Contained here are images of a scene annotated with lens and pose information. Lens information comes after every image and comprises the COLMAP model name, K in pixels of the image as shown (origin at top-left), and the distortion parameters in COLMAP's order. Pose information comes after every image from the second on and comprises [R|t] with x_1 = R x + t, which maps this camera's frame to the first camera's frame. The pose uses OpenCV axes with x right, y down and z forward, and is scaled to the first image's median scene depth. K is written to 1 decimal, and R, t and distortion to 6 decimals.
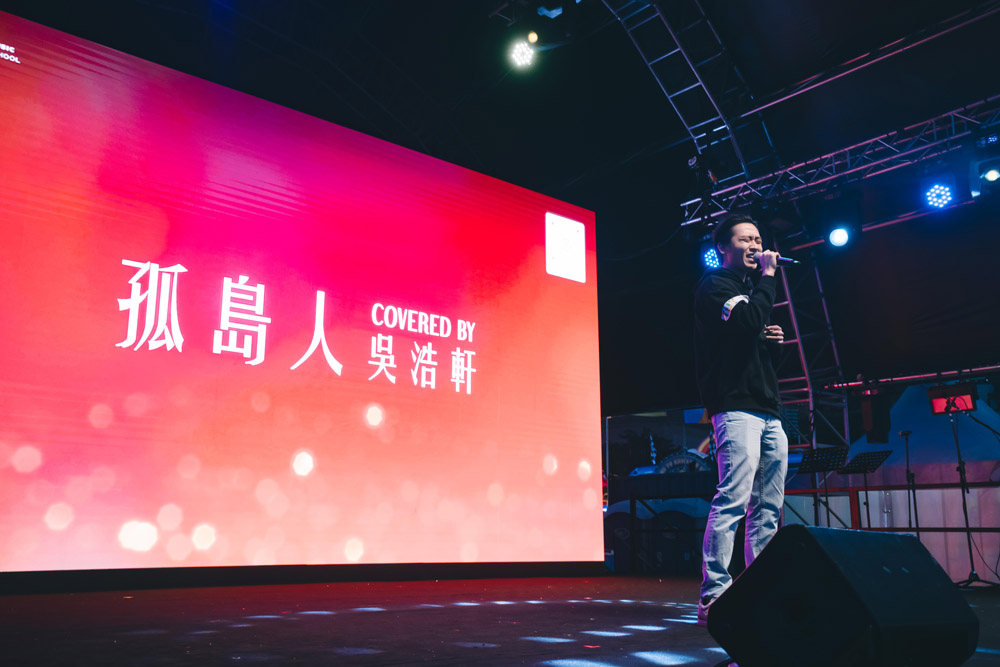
lens RADIAL K [[956.9, 0, 507.9], [0, 956.9, 341.9], [0, 0, 1]] dist [0.081373, -0.002163]
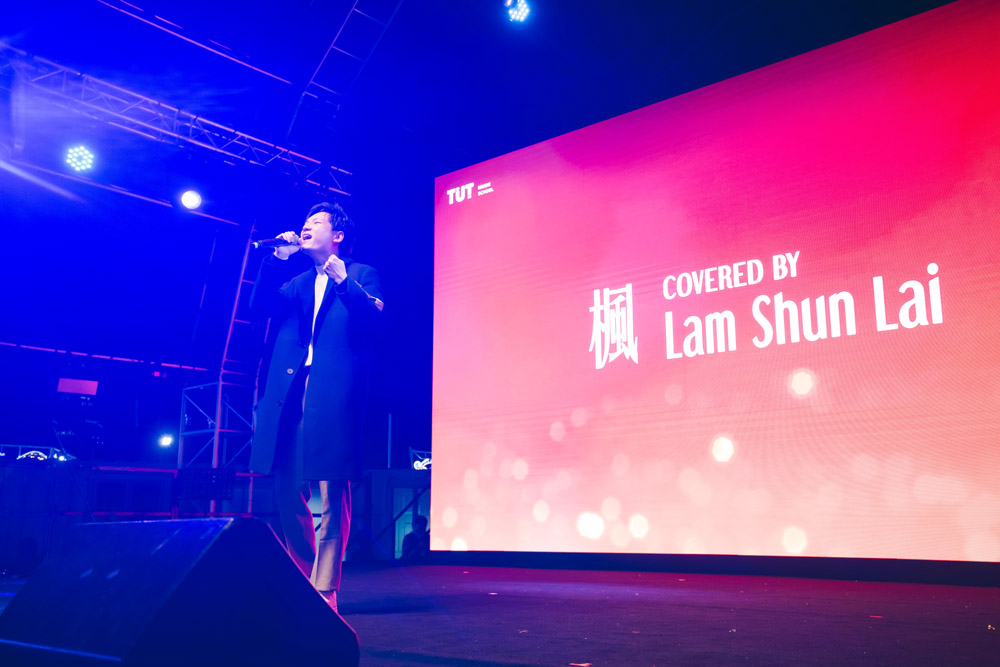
lens RADIAL K [[974.9, 0, 501.0], [0, 974.9, 327.1], [0, 0, 1]] dist [0.090982, 0.036653]
pose [[0.145213, -0.209513, -0.966963, 0.601232], [0.209638, 0.961647, -0.176879, 0.113326], [0.966936, -0.177027, 0.183565, 0.523833]]
